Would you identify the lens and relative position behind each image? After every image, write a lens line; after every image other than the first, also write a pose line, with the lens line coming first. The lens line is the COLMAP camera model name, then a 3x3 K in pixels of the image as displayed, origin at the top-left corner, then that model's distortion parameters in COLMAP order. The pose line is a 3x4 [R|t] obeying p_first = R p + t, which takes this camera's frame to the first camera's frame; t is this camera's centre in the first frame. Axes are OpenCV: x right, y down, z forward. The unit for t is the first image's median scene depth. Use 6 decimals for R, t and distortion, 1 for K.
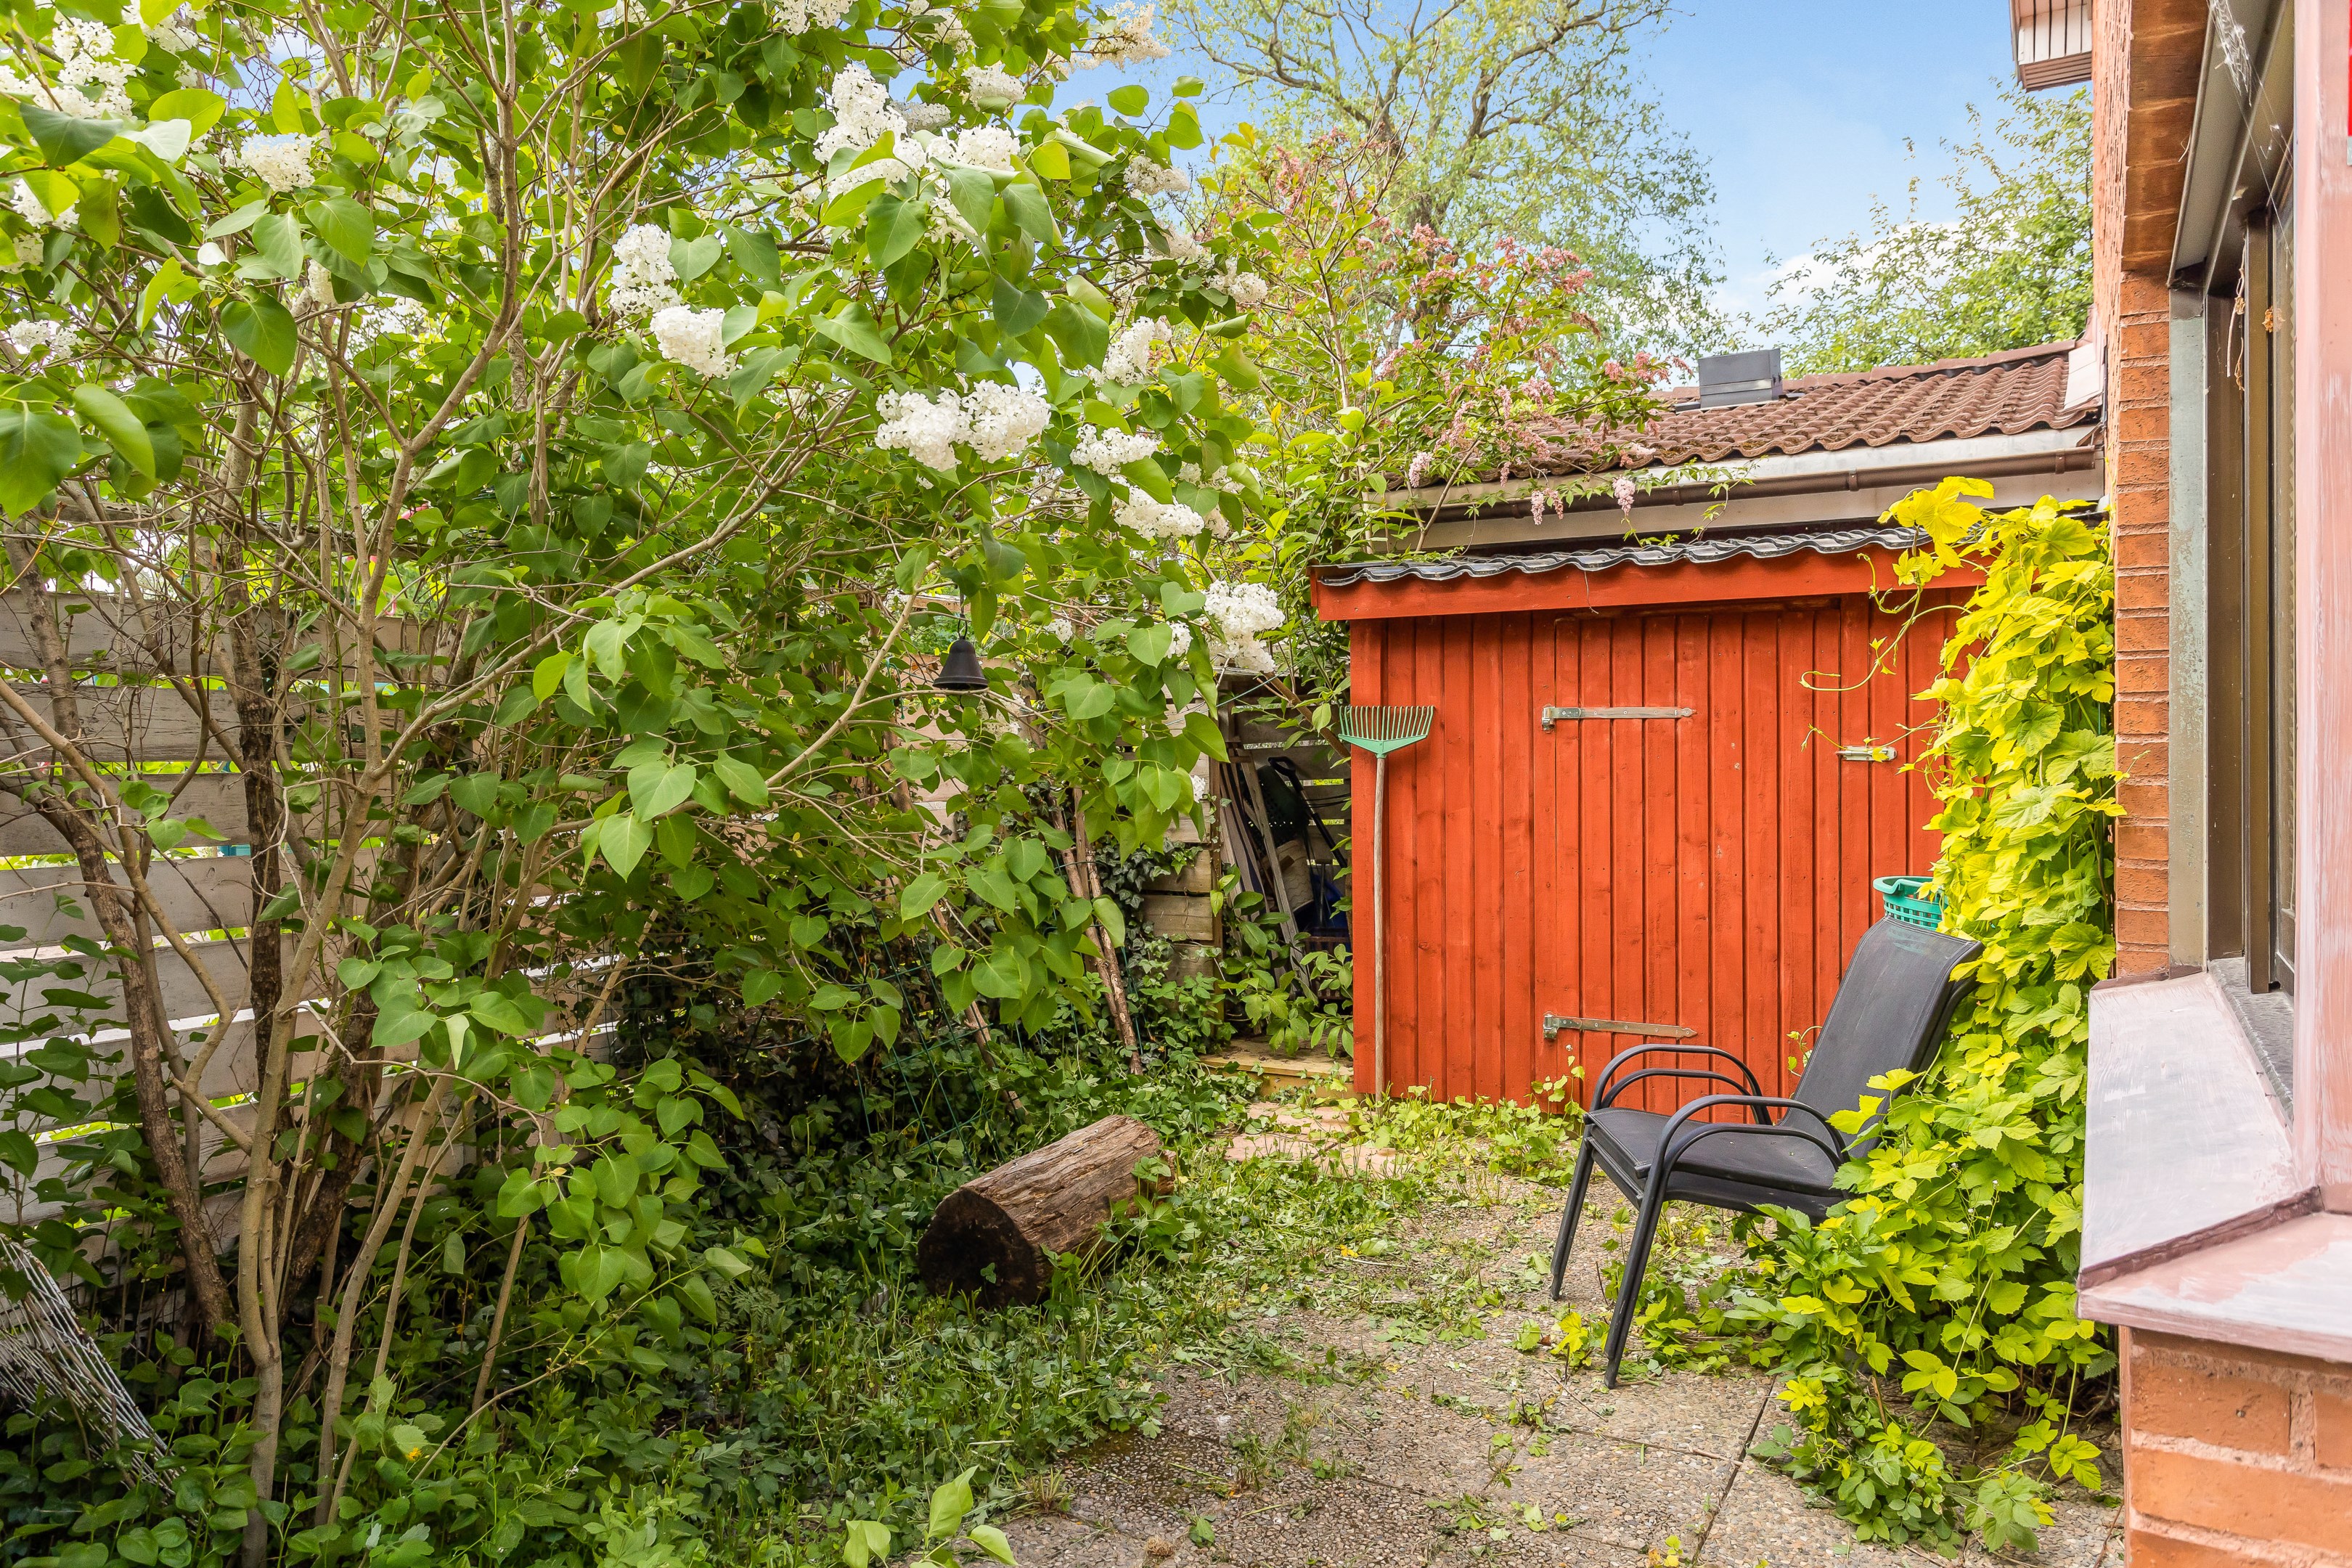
lens RADIAL K [[1638.0, 0, 1173.4], [0, 1638.0, 777.1], [0, 0, 1]] dist [-0.000536, -0.000011]
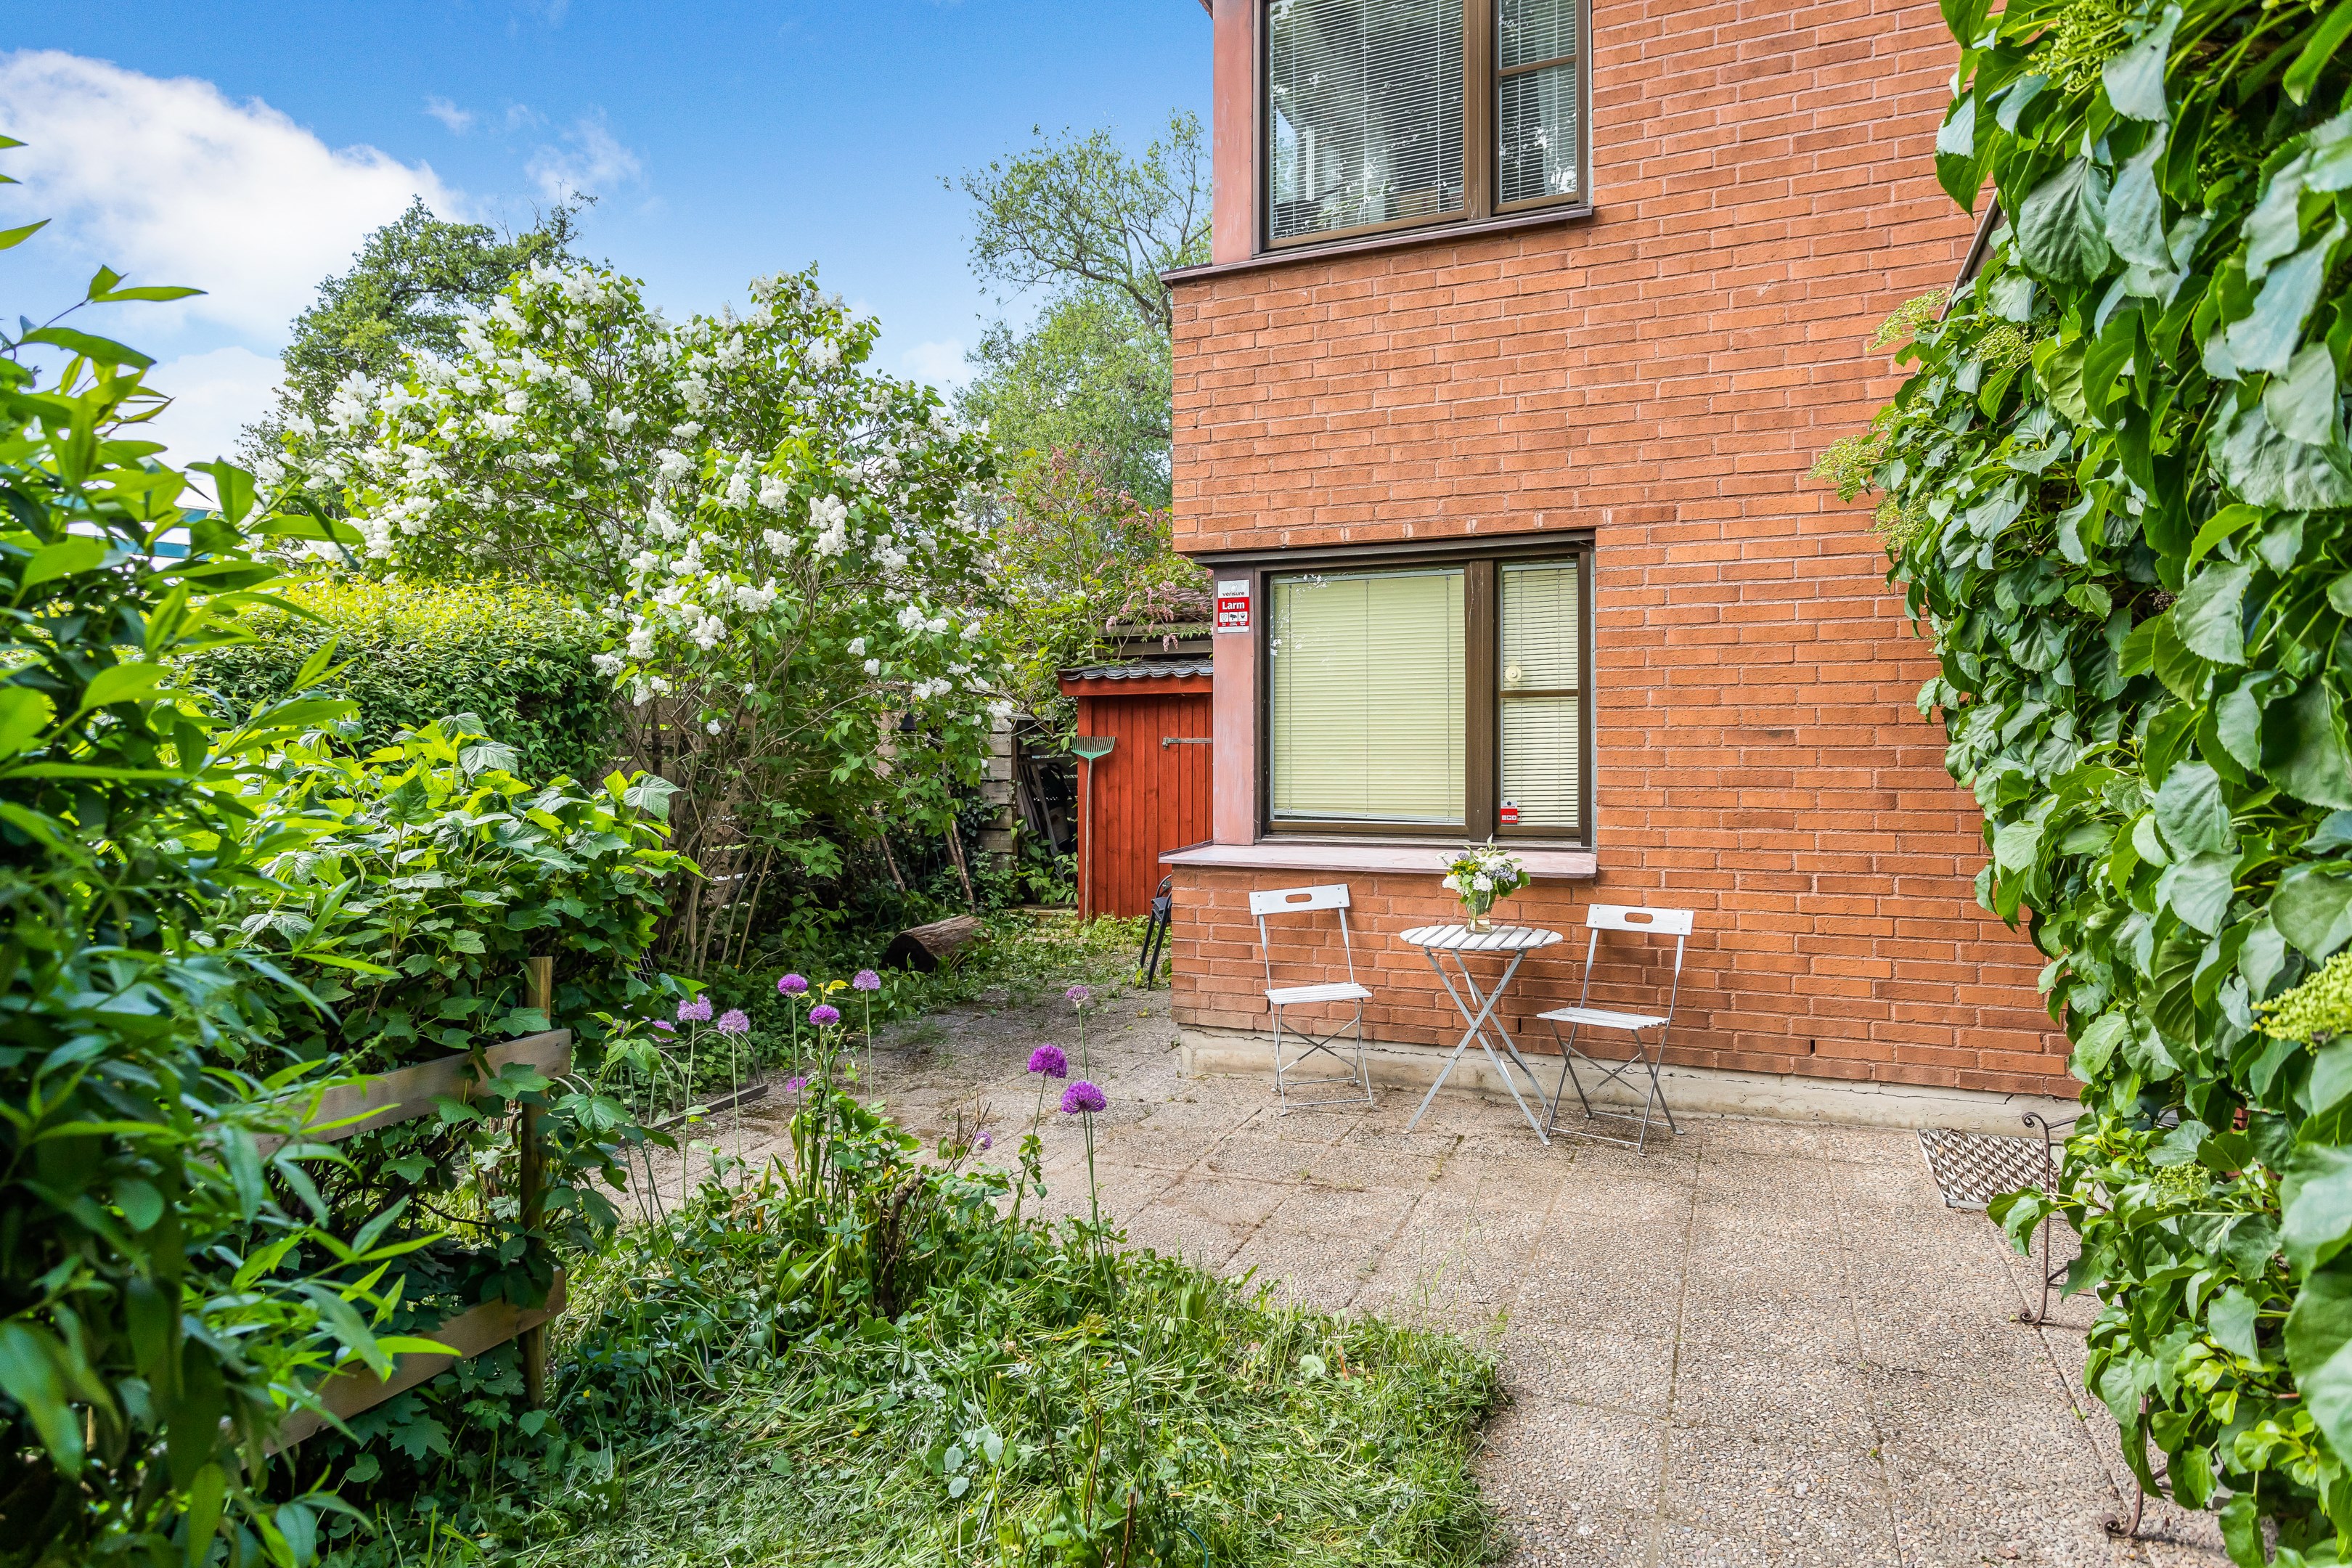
lens RADIAL K [[1417.7, 0, 1182.4], [0, 1417.7, 782.2], [0, 0, 1]] dist [0.002296, -0.000093]
pose [[0.993726, -0.002303, 0.111817, 0.037429], [0.003078, 0.999972, -0.006754, 0.026293], [-0.111799, 0.007056, 0.993706, -0.797376]]
